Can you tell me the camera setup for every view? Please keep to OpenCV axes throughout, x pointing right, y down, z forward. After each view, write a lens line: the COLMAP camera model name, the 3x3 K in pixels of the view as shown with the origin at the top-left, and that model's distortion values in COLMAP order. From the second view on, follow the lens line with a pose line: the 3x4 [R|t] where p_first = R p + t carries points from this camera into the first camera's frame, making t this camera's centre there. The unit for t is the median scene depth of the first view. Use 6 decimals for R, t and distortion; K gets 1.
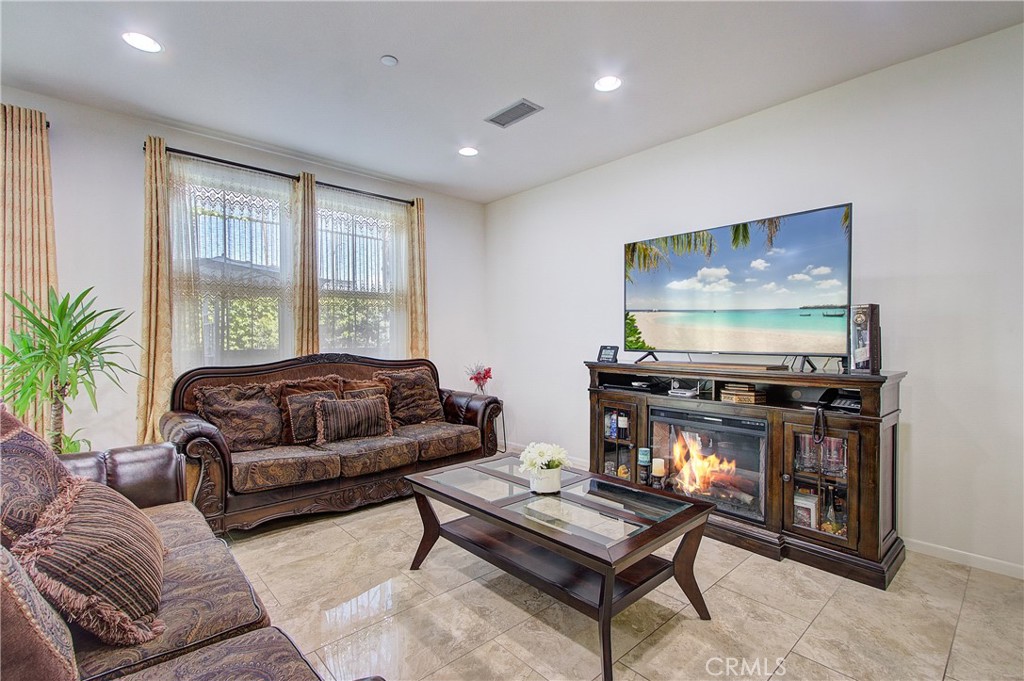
lens RADIAL K [[469.4, 0, 506.2], [0, 469.4, 341.9], [0, 0, 1]] dist [0.003027, 0.000489]
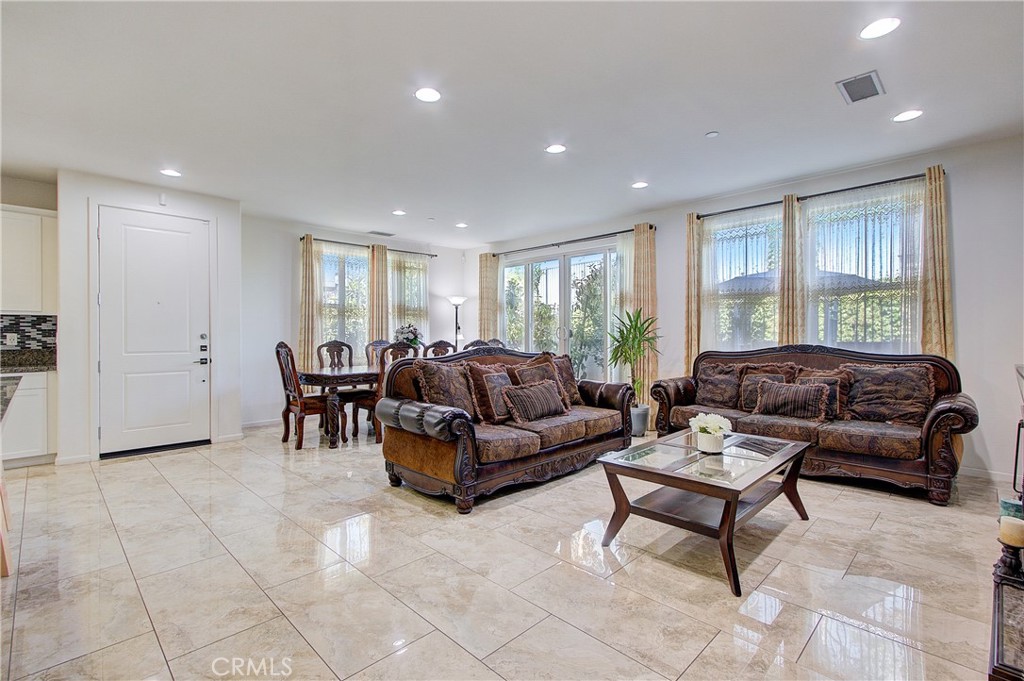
lens RADIAL K [[469.3, 0, 508.3], [0, 469.3, 332.0], [0, 0, 1]] dist [-0.000848, 0.000973]
pose [[0.049061, -0.002647, -0.998792, 0.720617], [0.001733, 0.999995, -0.002566, -0.004921], [0.998794, -0.001605, 0.049065, 0.211998]]
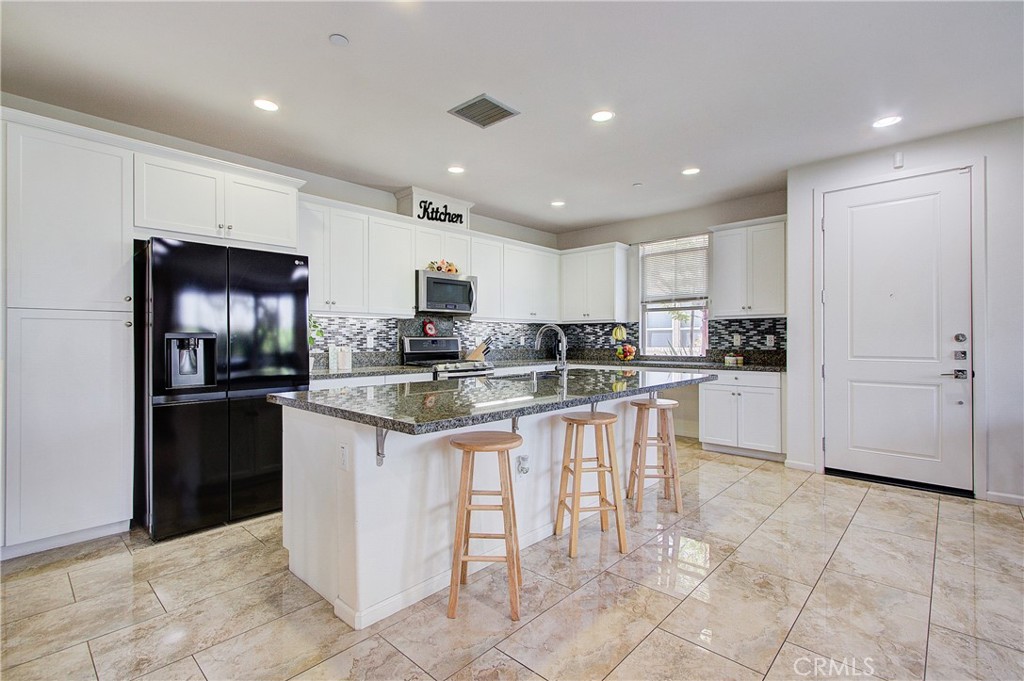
lens RADIAL K [[469.4, 0, 506.2], [0, 469.4, 341.9], [0, 0, 1]] dist [0.003027, 0.000489]
pose [[-0.996719, 0.007936, -0.080550, 0.325420], [0.007377, 0.999947, 0.007240, -0.003053], [0.080603, 0.006622, -0.996724, 0.253119]]
